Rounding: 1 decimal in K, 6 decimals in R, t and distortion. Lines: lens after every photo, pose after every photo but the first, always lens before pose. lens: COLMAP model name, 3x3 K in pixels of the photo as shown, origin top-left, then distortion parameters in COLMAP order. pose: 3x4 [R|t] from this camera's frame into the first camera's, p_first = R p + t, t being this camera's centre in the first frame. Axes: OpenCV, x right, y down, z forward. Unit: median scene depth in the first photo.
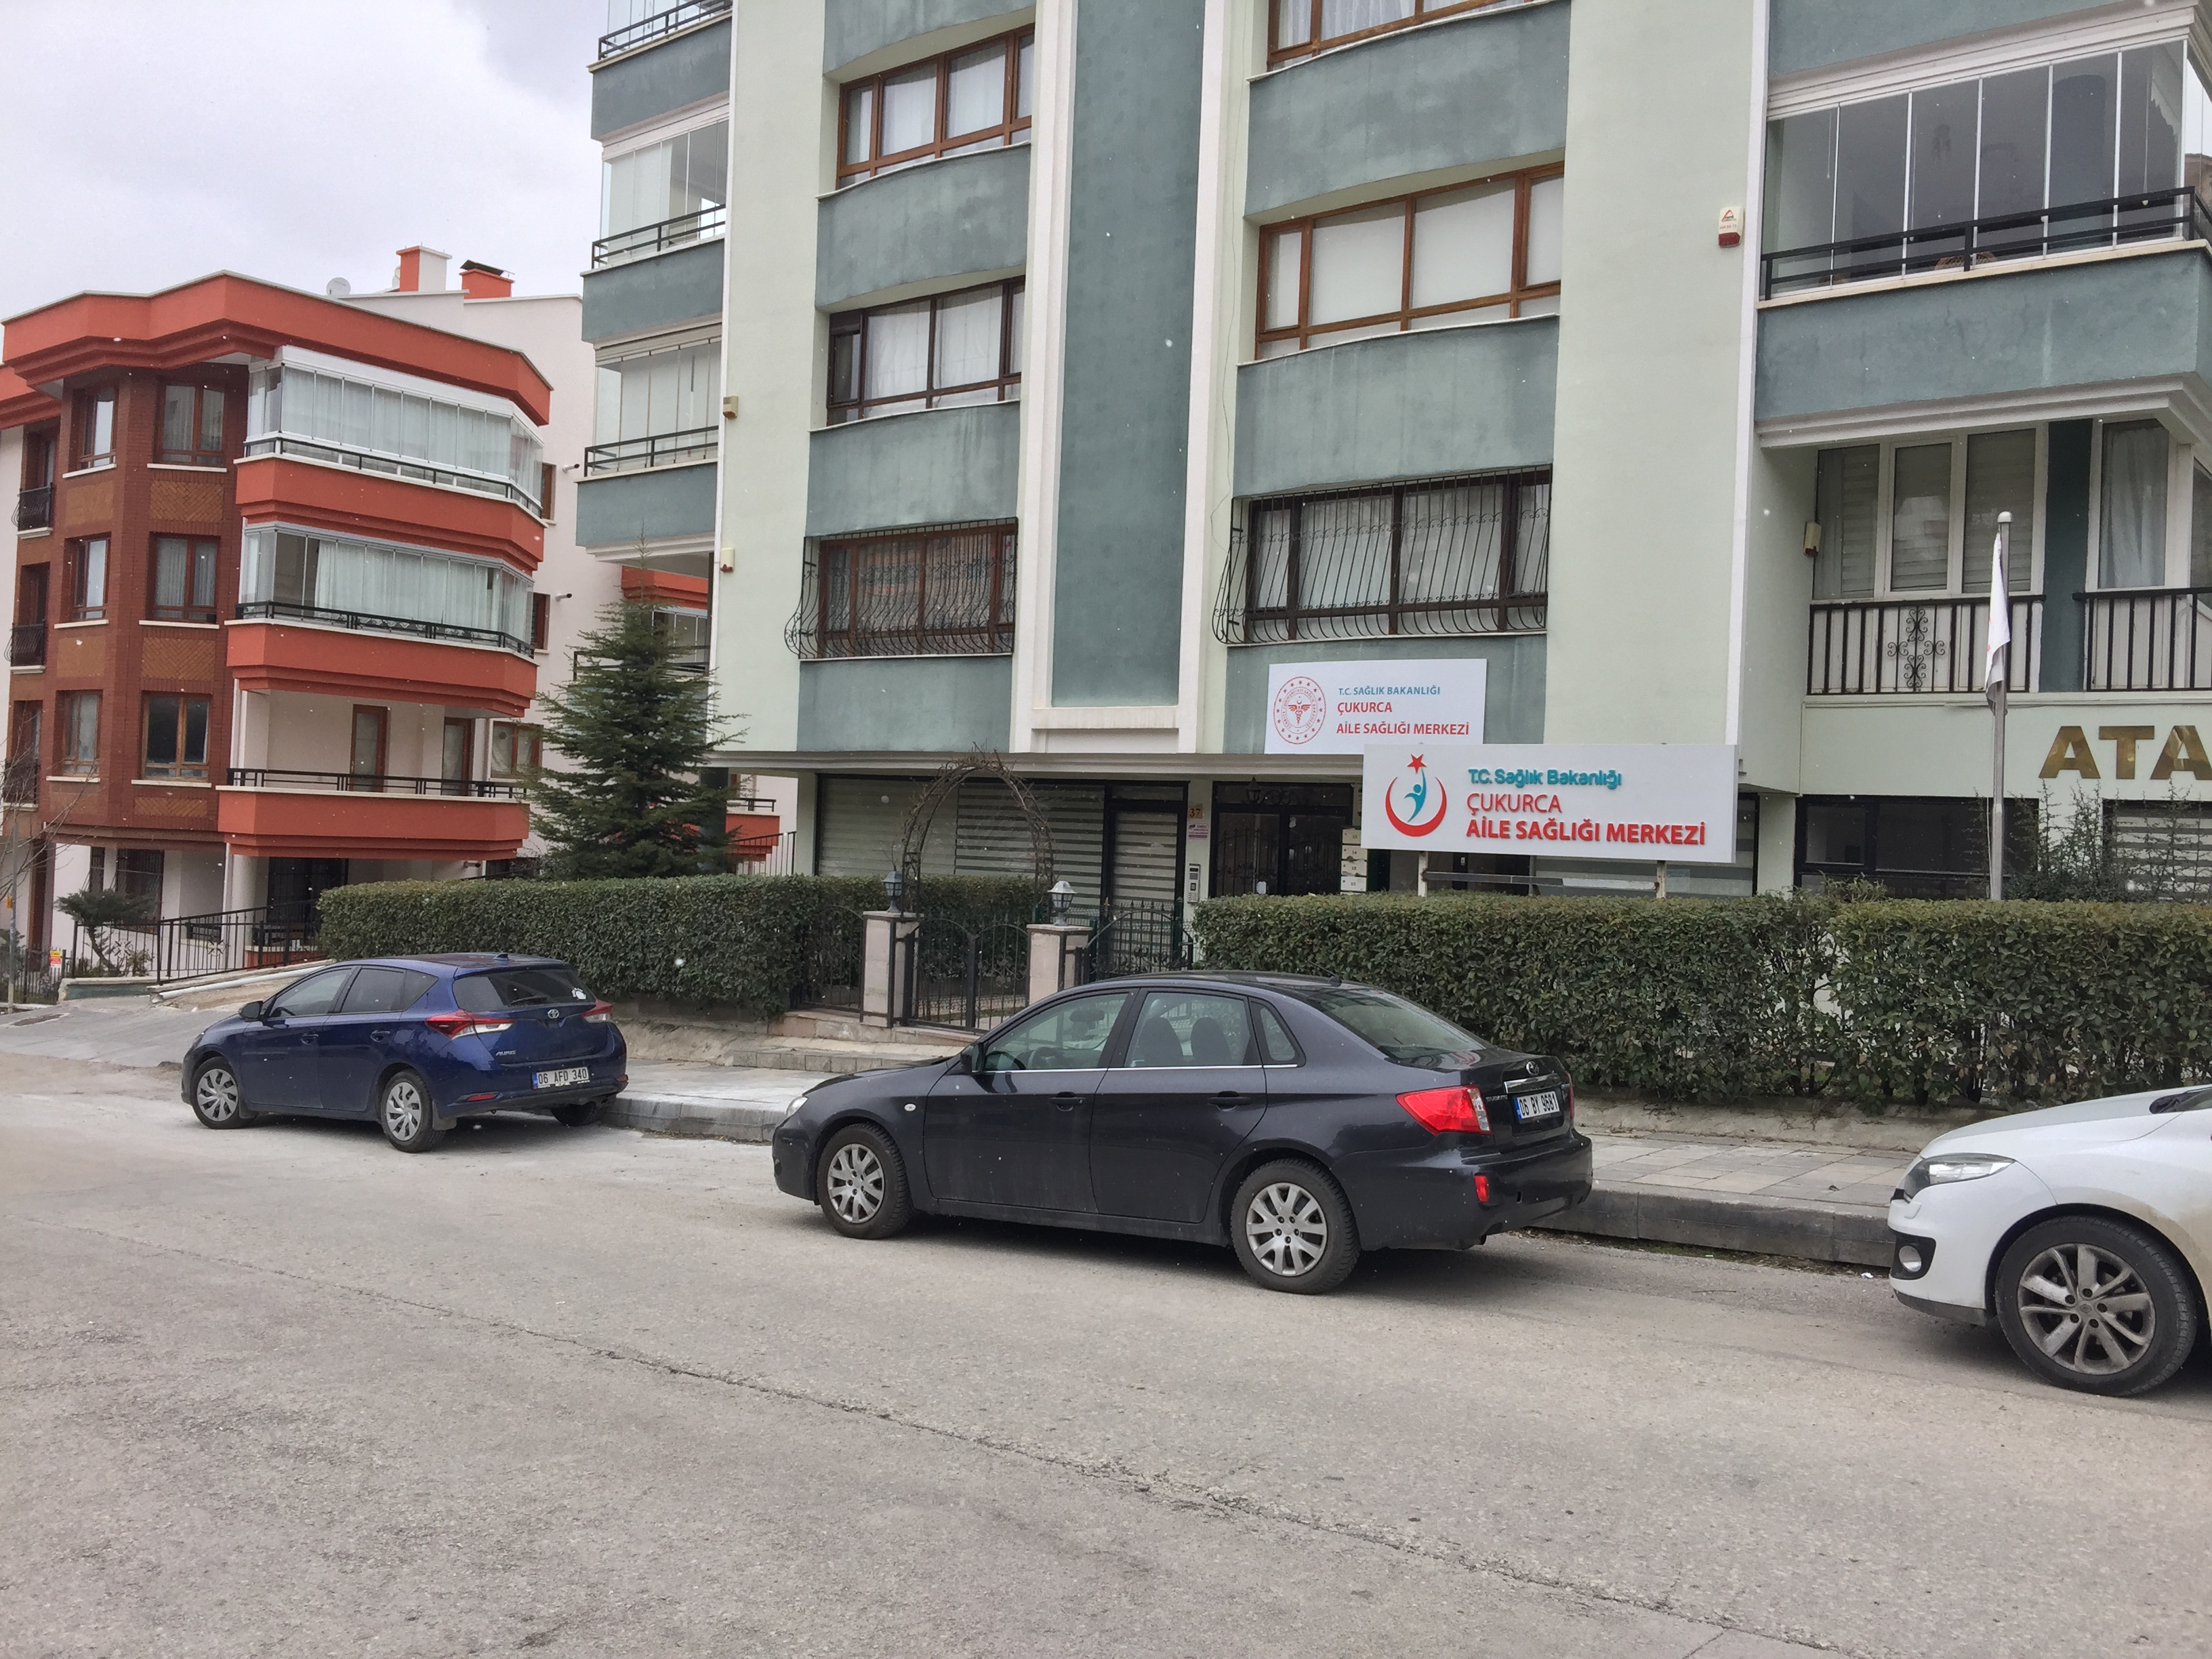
lens RADIAL K [[1839.1, 0, 1104.0], [0, 1839.1, 792.8], [0, 0, 1]] dist [0.089879, -0.138819]
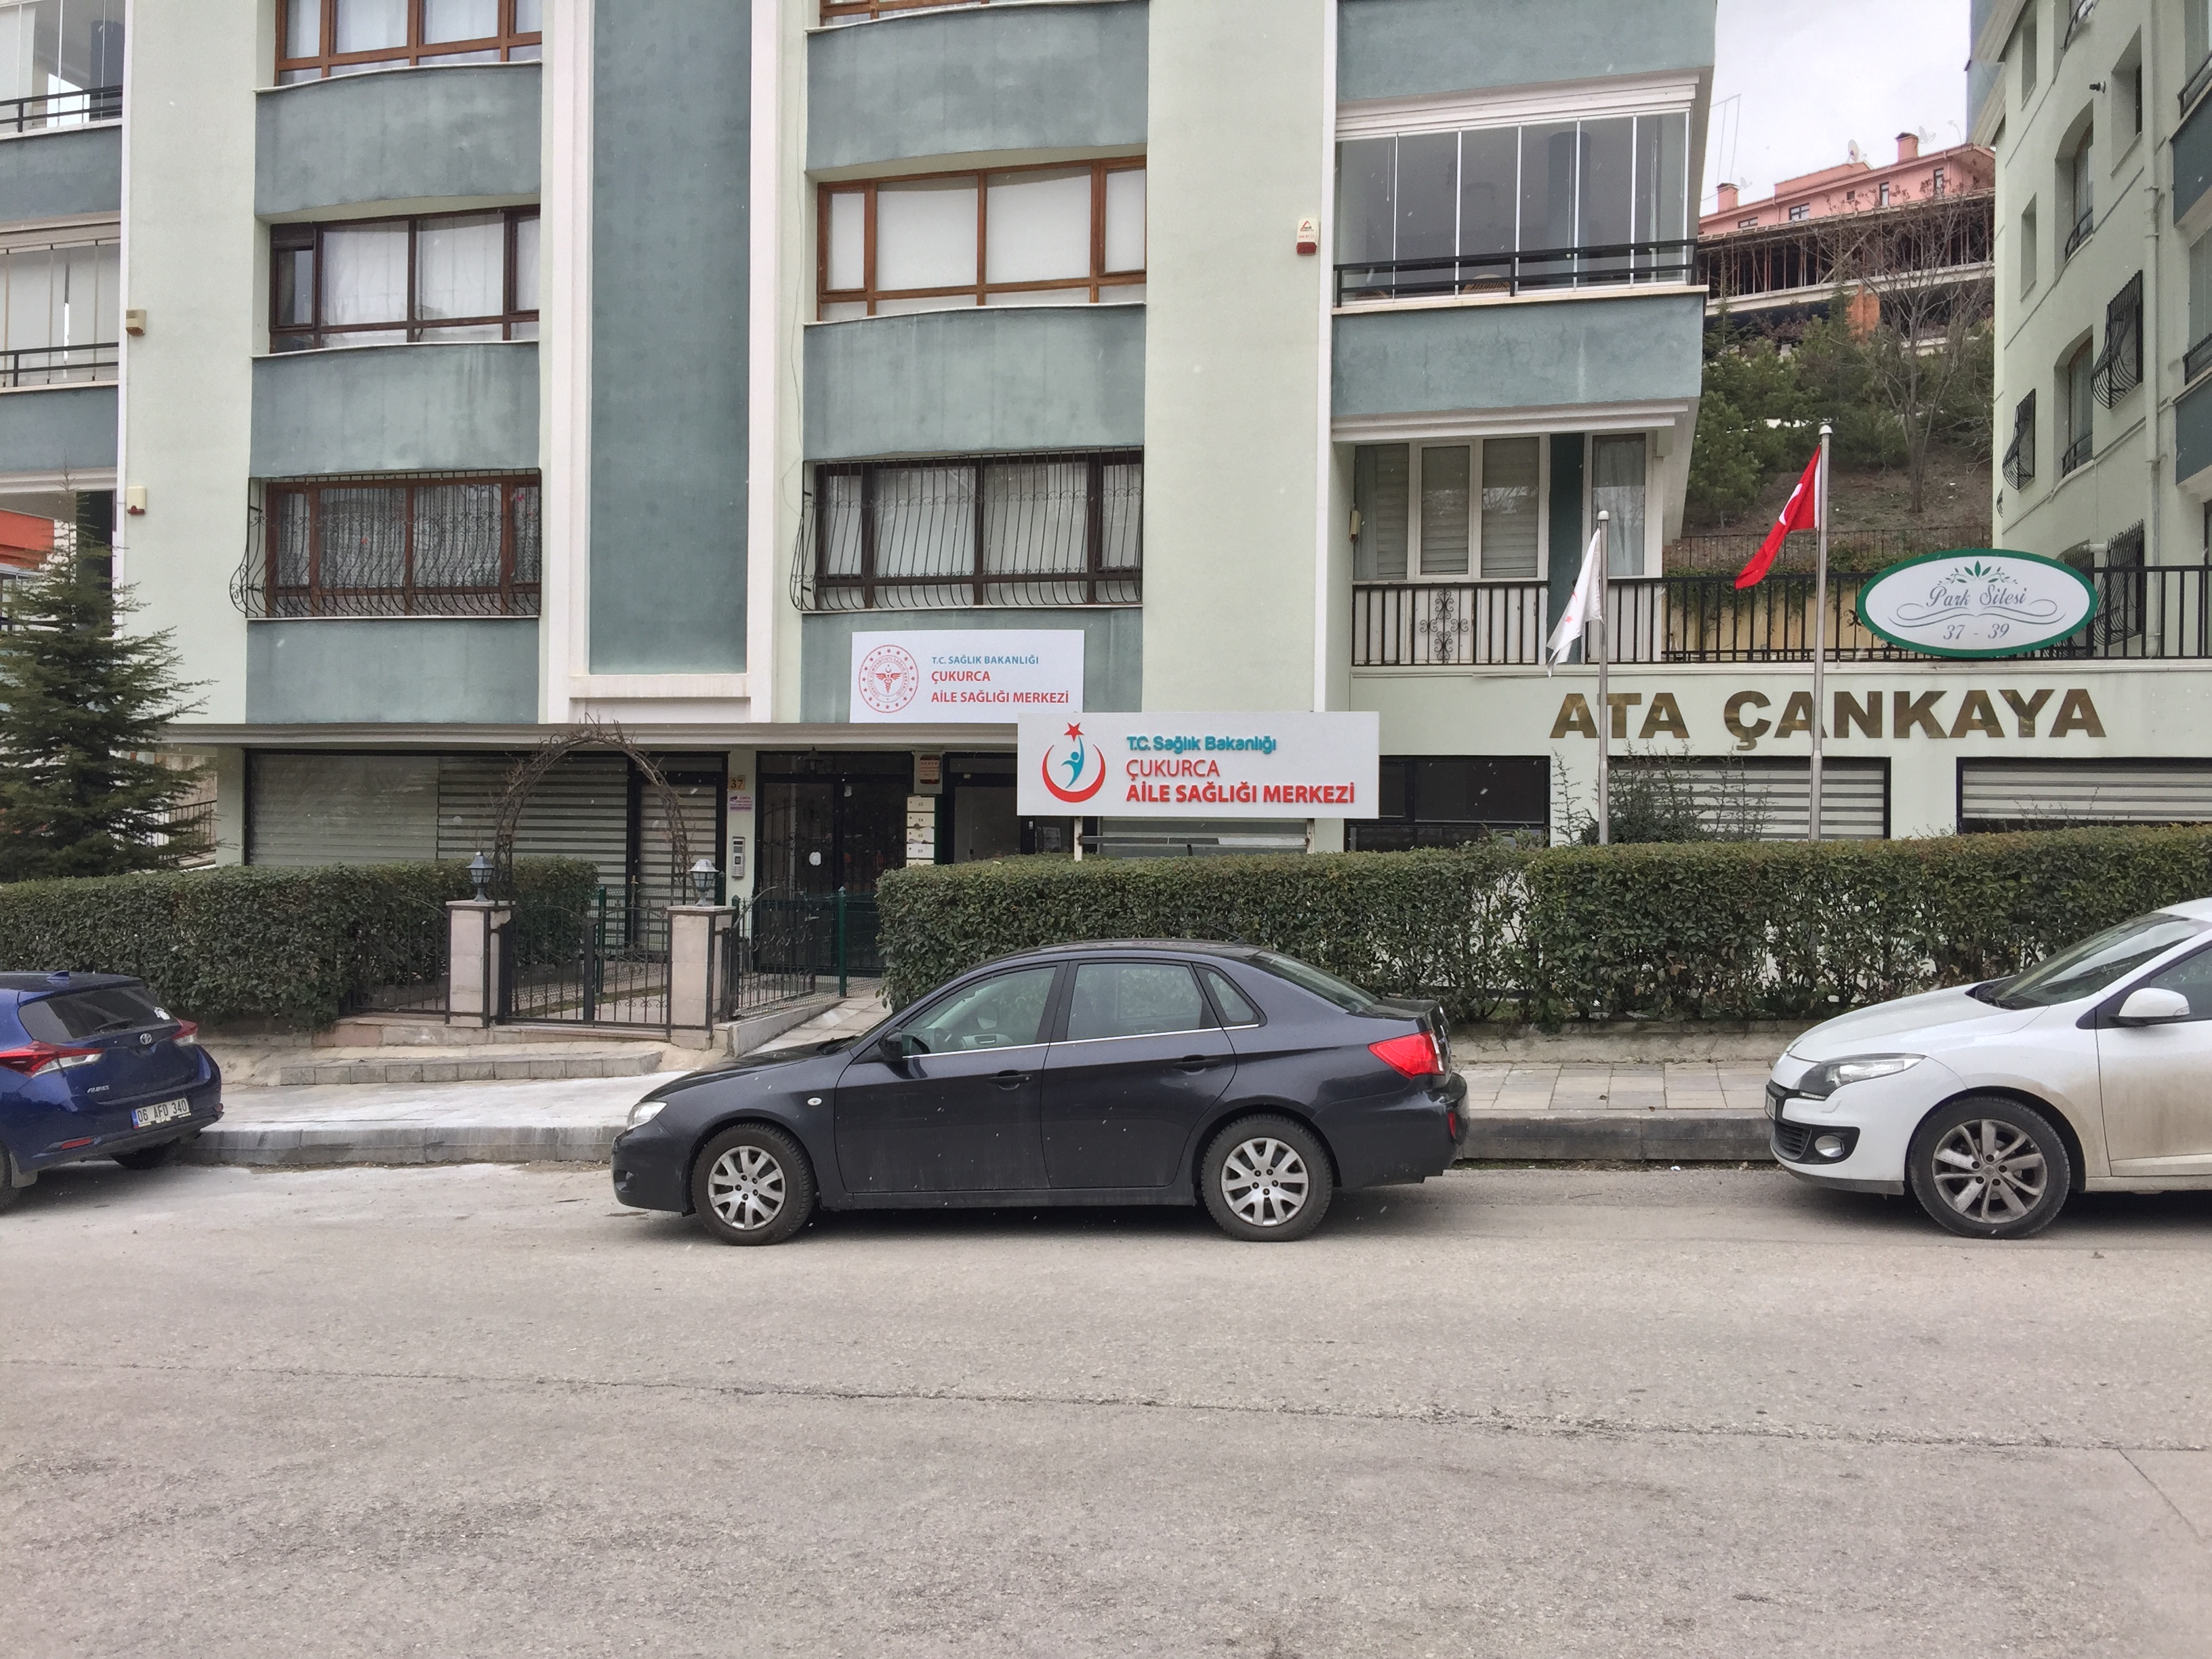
lens RADIAL K [[1839.1, 0, 1104.0], [0, 1839.1, 792.8], [0, 0, 1]] dist [0.089879, -0.138819]
pose [[0.919660, -0.024367, 0.391960, -0.217714], [0.016739, 0.999598, 0.022867, -0.004939], [-0.392360, -0.014469, 0.919698, 0.044901]]
